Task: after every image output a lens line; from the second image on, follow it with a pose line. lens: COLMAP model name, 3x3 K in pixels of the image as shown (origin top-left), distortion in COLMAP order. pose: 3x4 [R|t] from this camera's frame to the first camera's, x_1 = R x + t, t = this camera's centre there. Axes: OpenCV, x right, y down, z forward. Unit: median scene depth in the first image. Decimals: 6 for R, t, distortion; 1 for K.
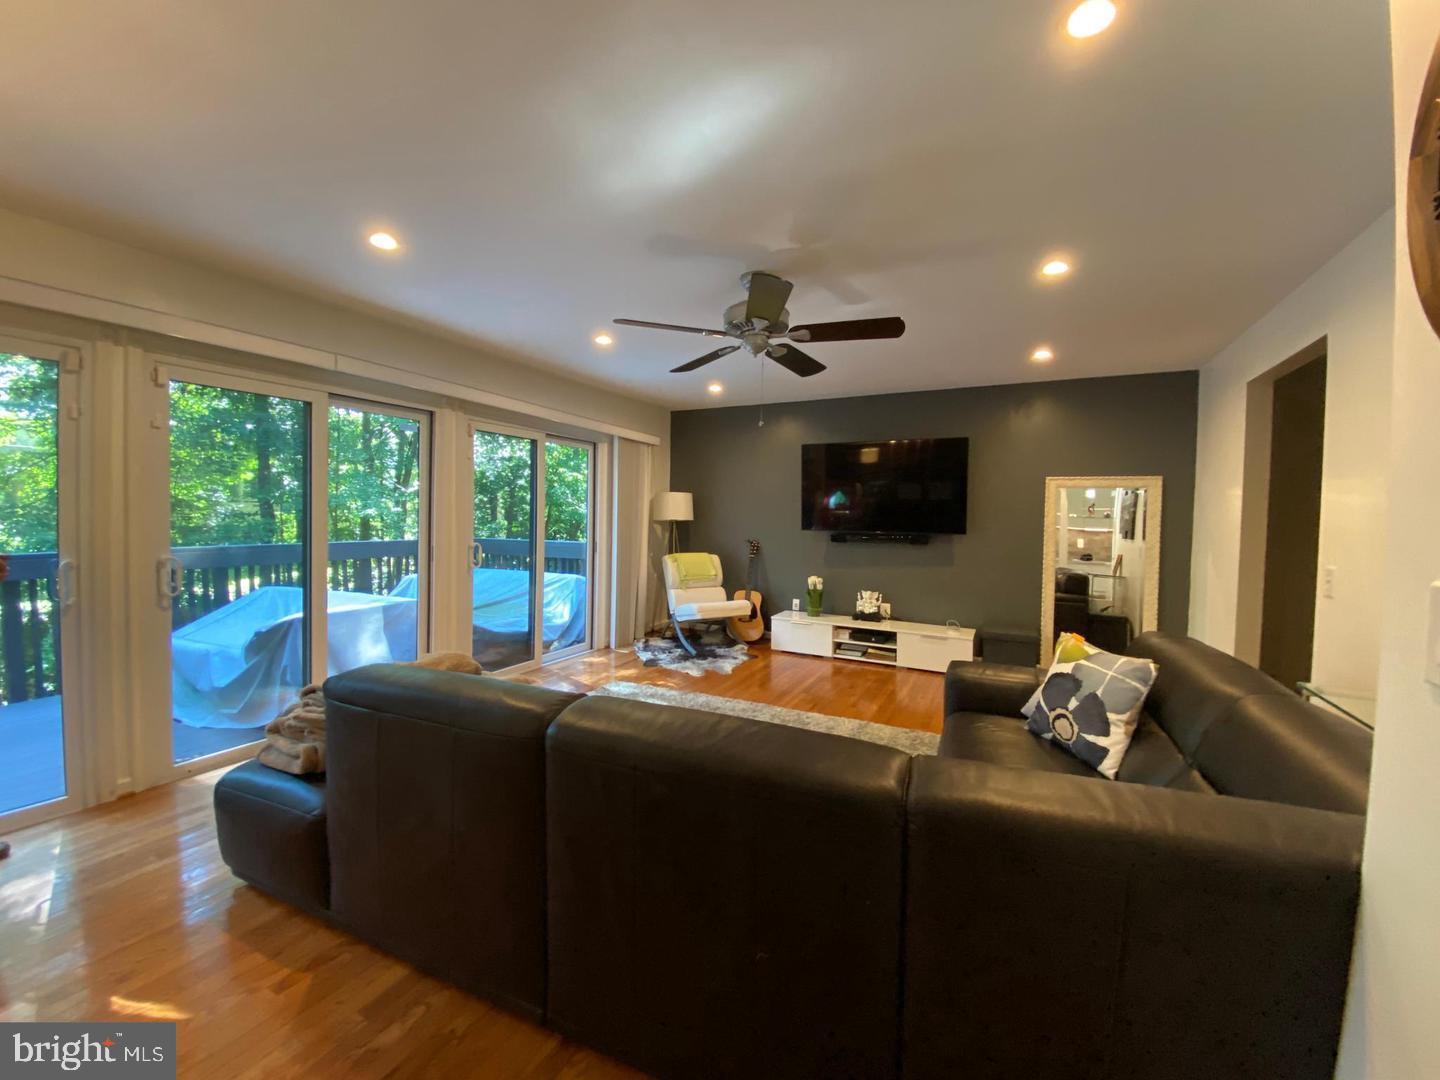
lens RADIAL K [[576.2, 0, 716.3], [0, 576.2, 535.0], [0, 0, 1]] dist [0.000753, -0.015540]
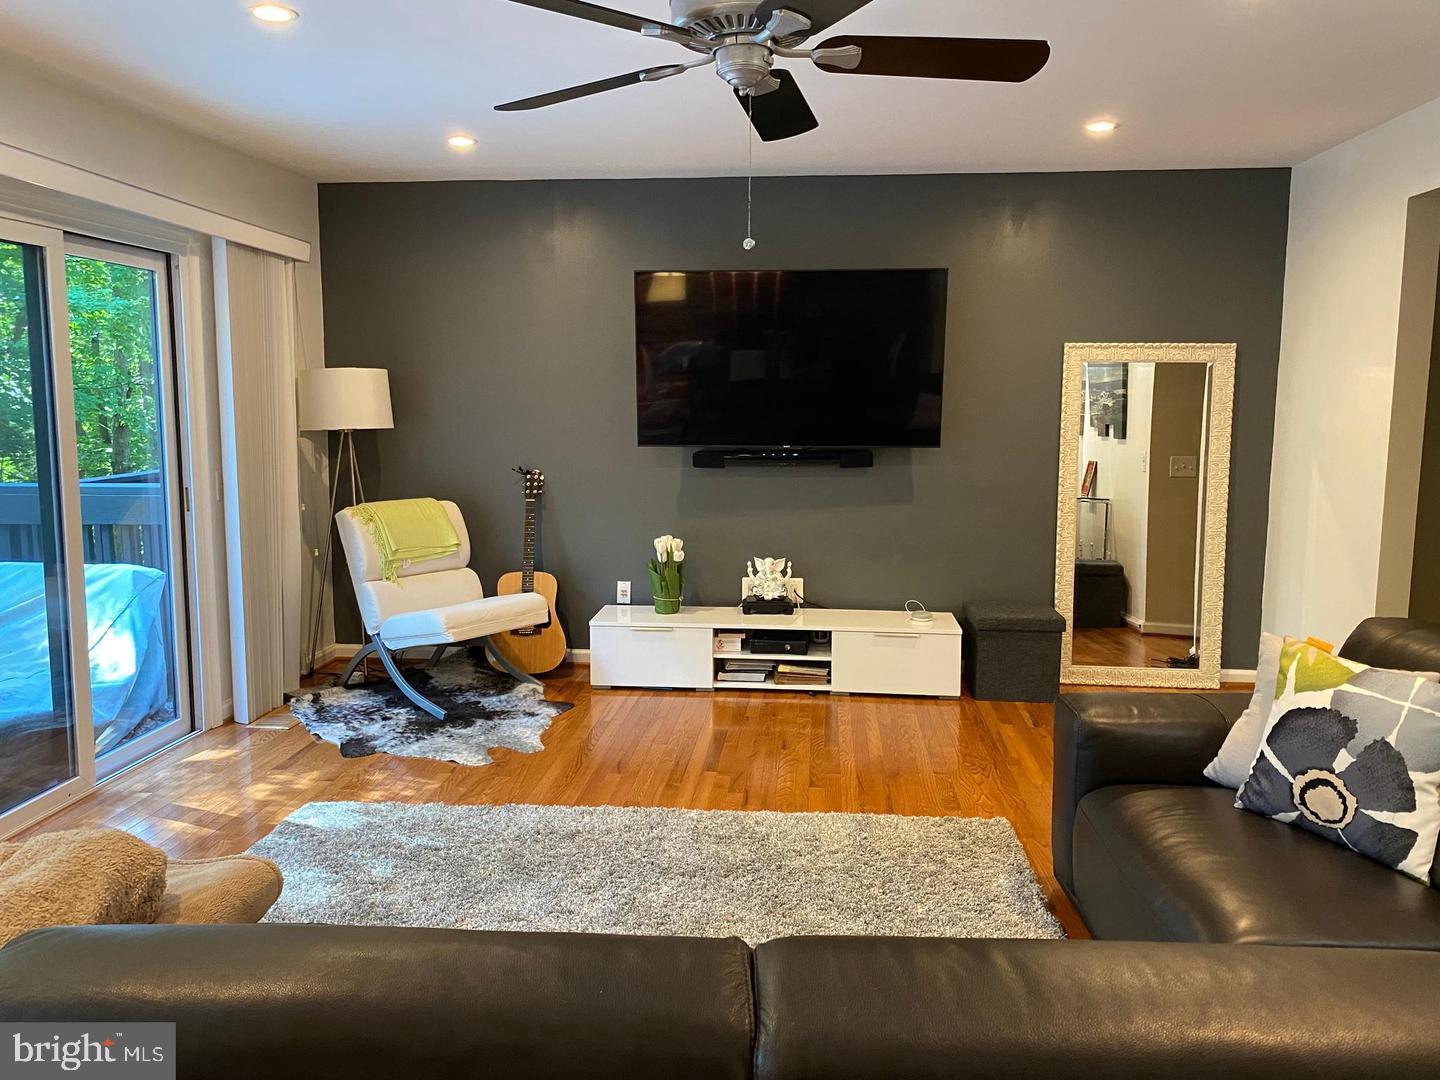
lens RADIAL K [[1090.5, 0, 720.0], [0, 1090.5, 540.0], [0, 0, 1]] dist [0.013034, 0.002802]
pose [[0.924777, -0.064501, 0.375002, -0.154695], [0.026005, 0.993937, 0.106828, -0.027685], [-0.379619, -0.089041, 0.920848, 0.095517]]
